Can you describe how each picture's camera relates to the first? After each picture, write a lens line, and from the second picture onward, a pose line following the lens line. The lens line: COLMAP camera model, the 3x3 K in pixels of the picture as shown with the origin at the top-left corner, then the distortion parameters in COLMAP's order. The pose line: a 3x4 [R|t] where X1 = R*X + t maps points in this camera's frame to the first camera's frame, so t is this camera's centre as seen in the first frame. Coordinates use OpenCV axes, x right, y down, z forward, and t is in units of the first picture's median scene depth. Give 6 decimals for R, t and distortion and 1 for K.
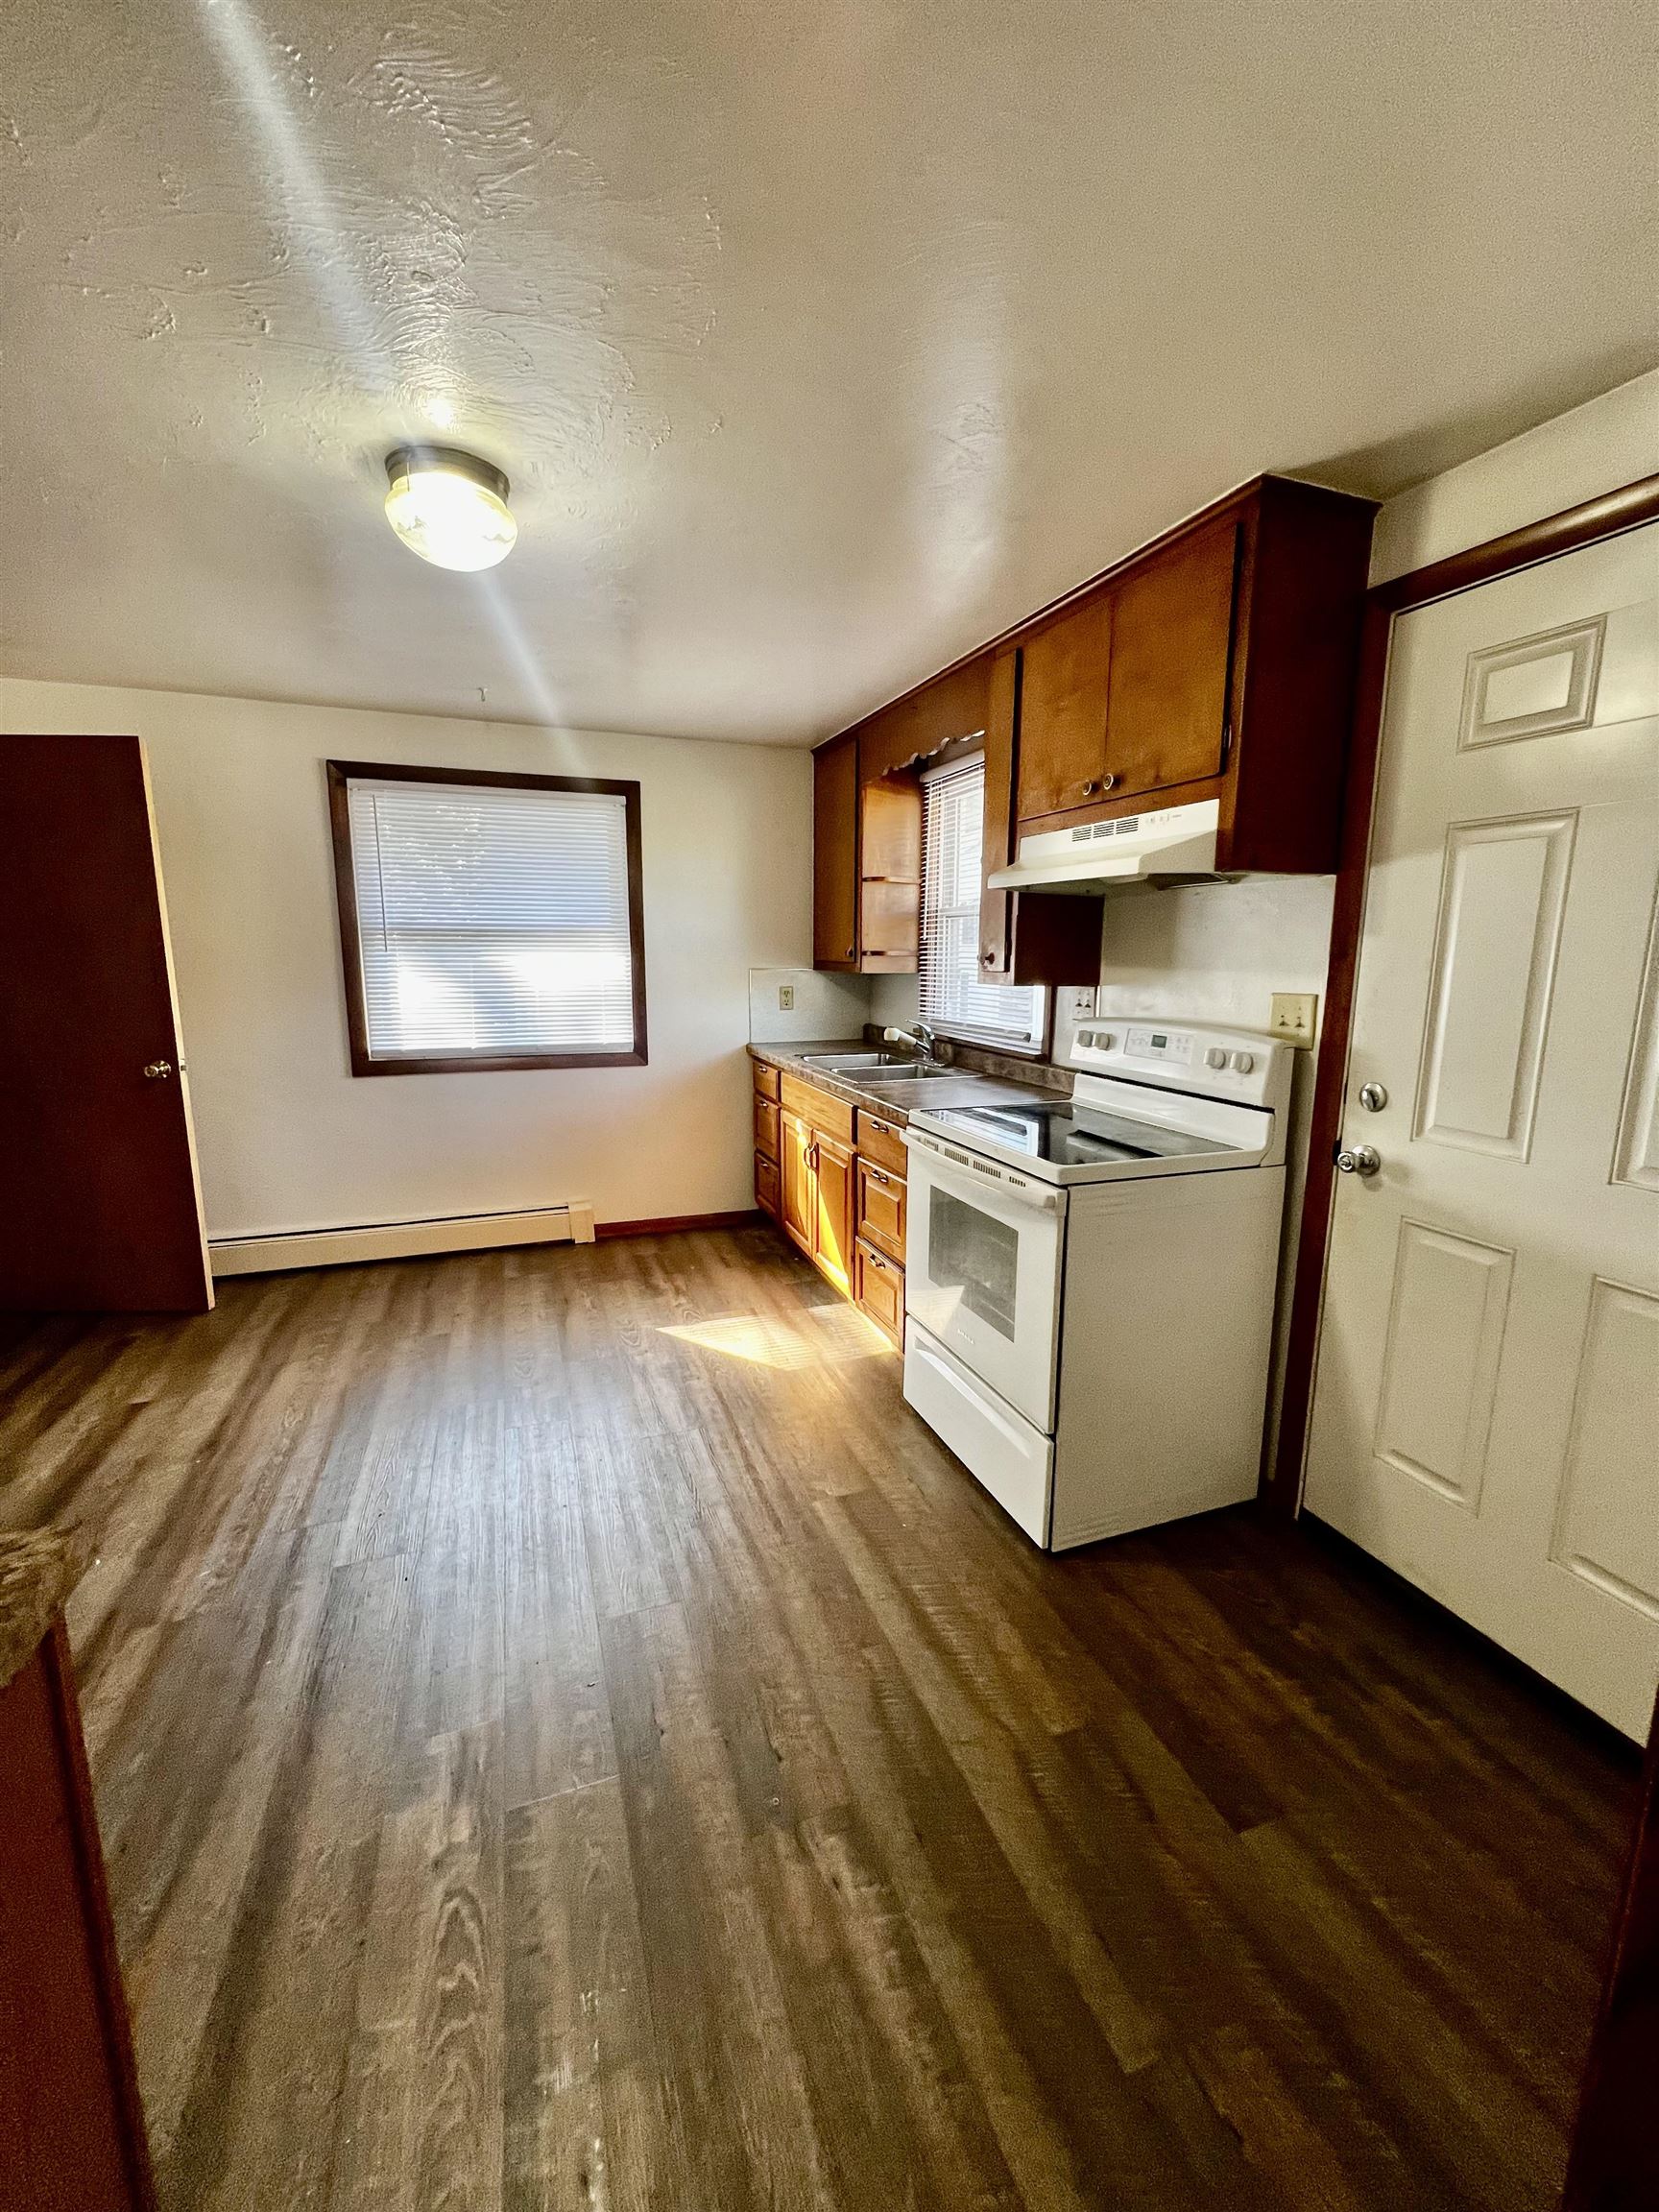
lens RADIAL K [[883.2, 0, 836.3], [0, 883.2, 1094.7], [0, 0, 1]] dist [0.000320, 0.000070]
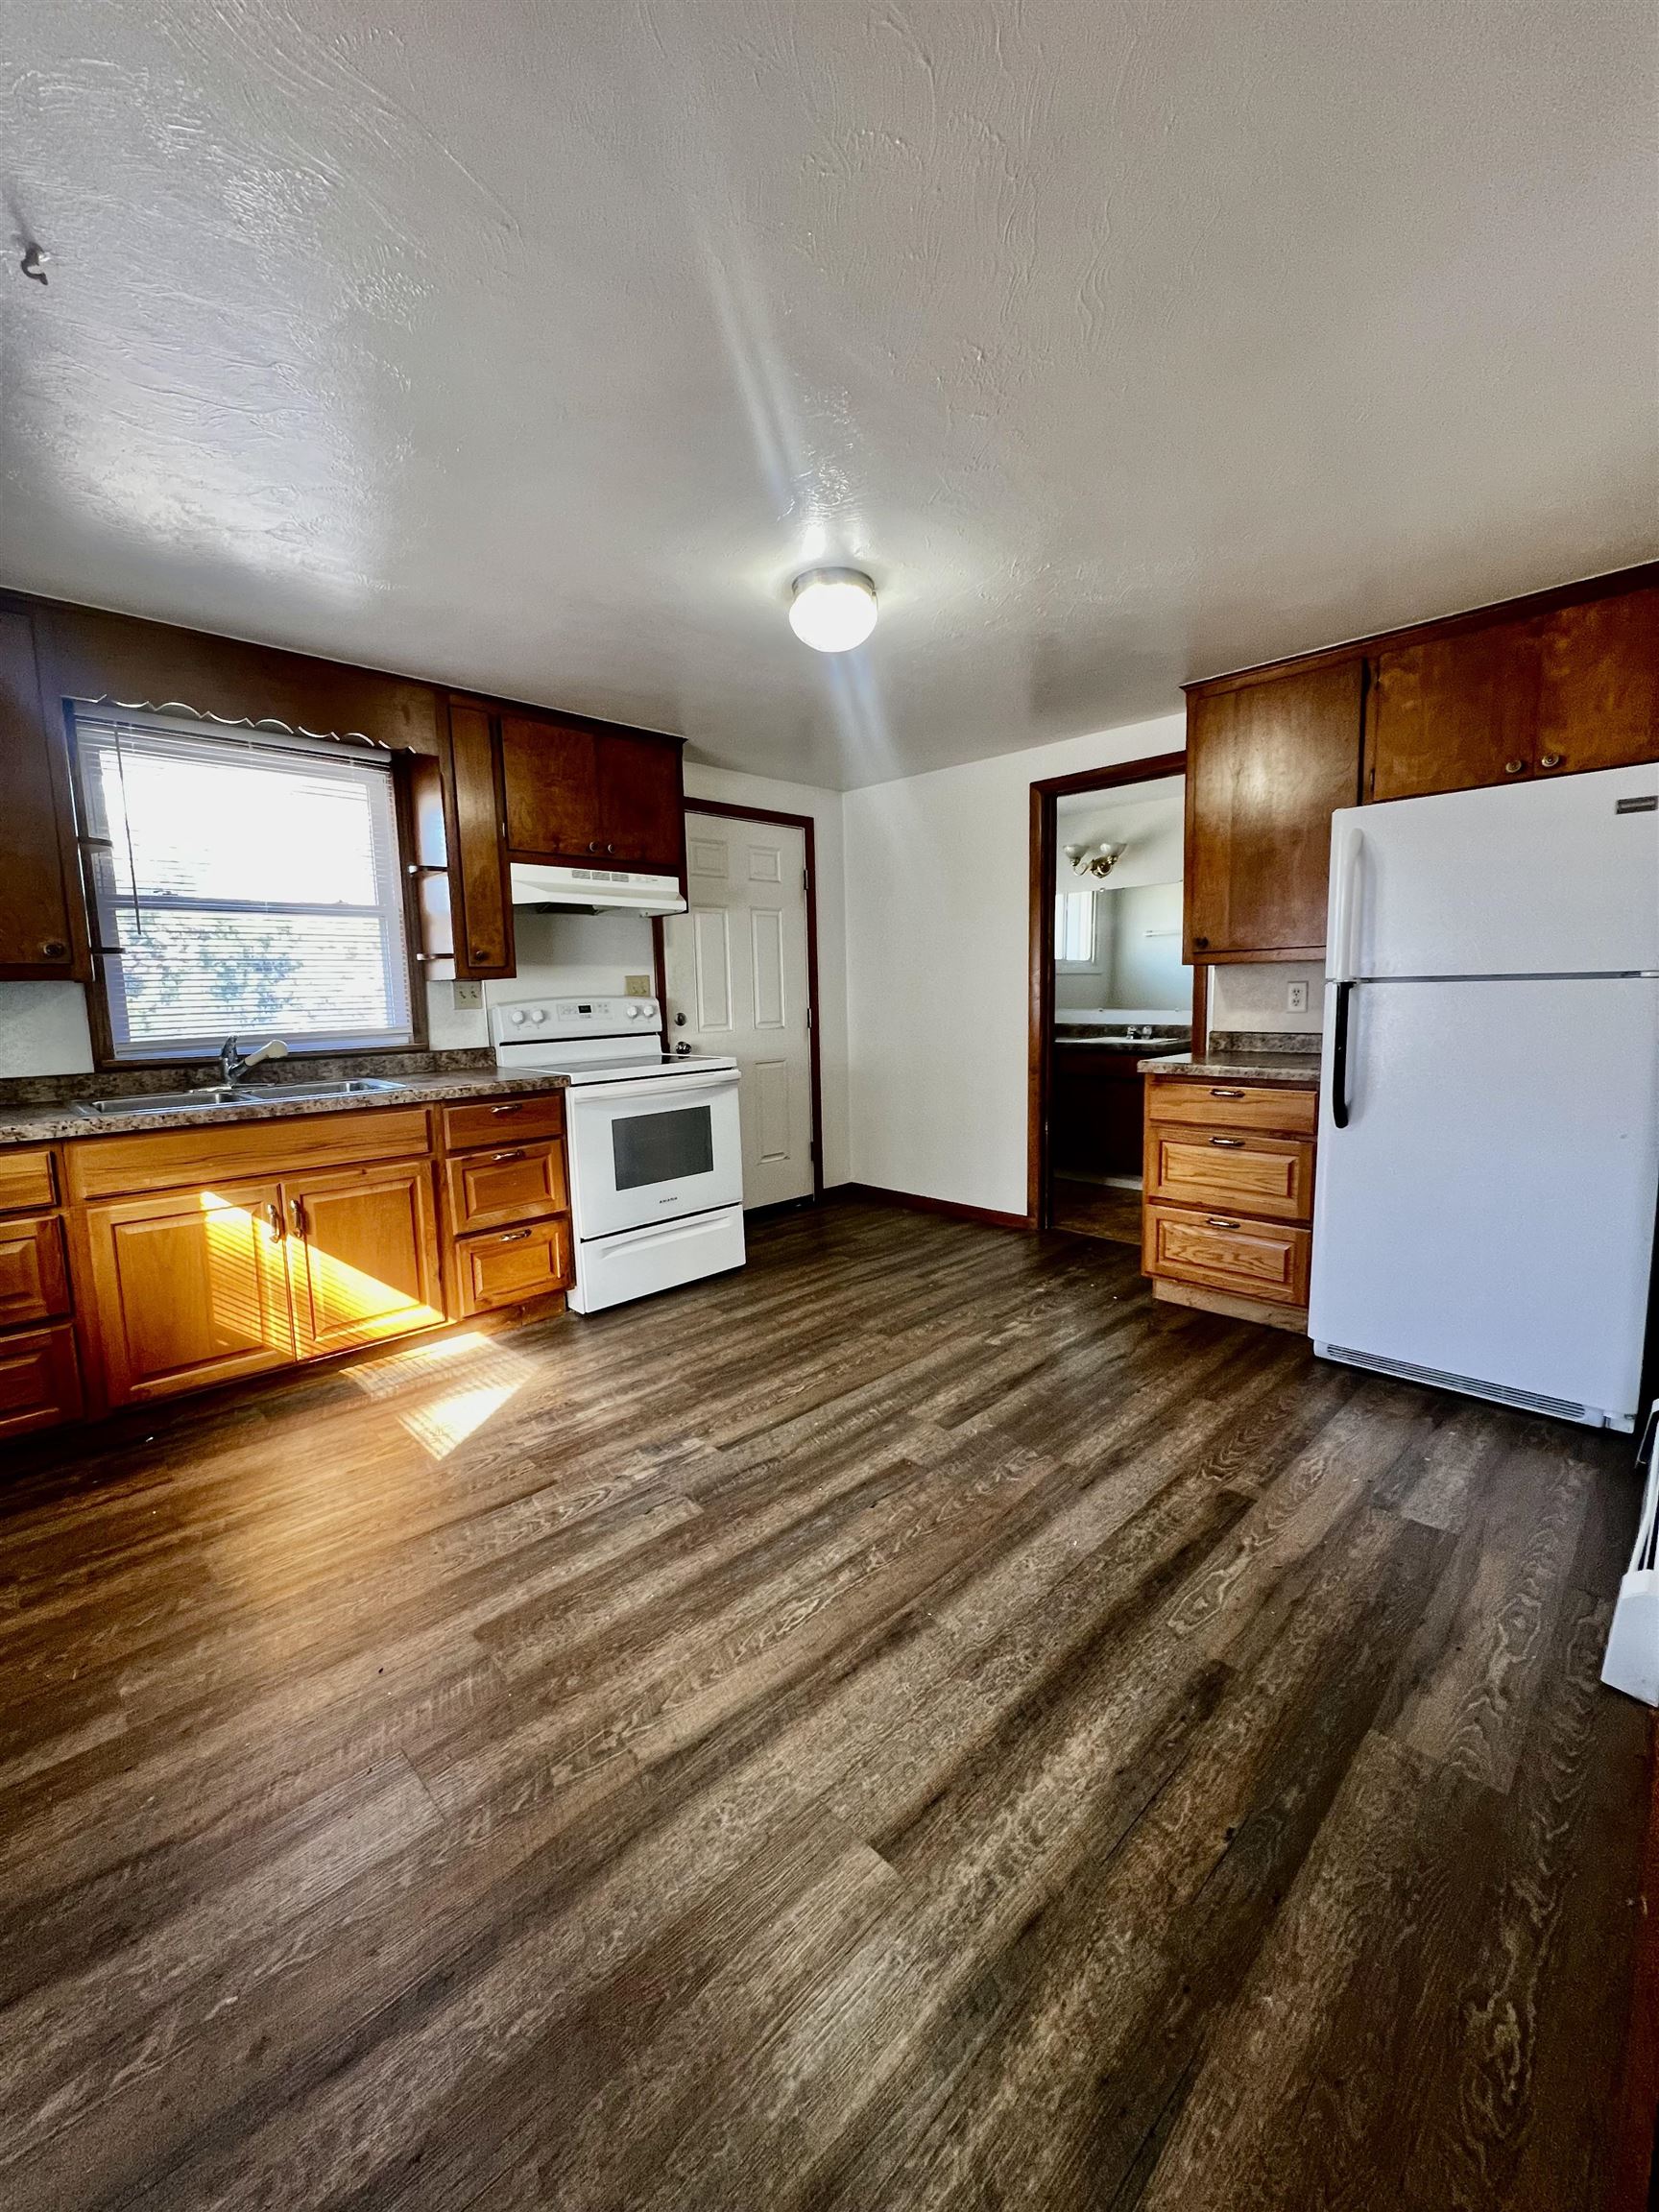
lens RADIAL K [[883.2, 0, 836.3], [0, 883.2, 1094.7], [0, 0, 1]] dist [0.000320, 0.000070]
pose [[-0.411338, -0.103595, 0.905577, -1.321464], [0.172244, 0.966785, 0.188835, -0.138166], [-0.895061, 0.233655, -0.379831, 1.267476]]
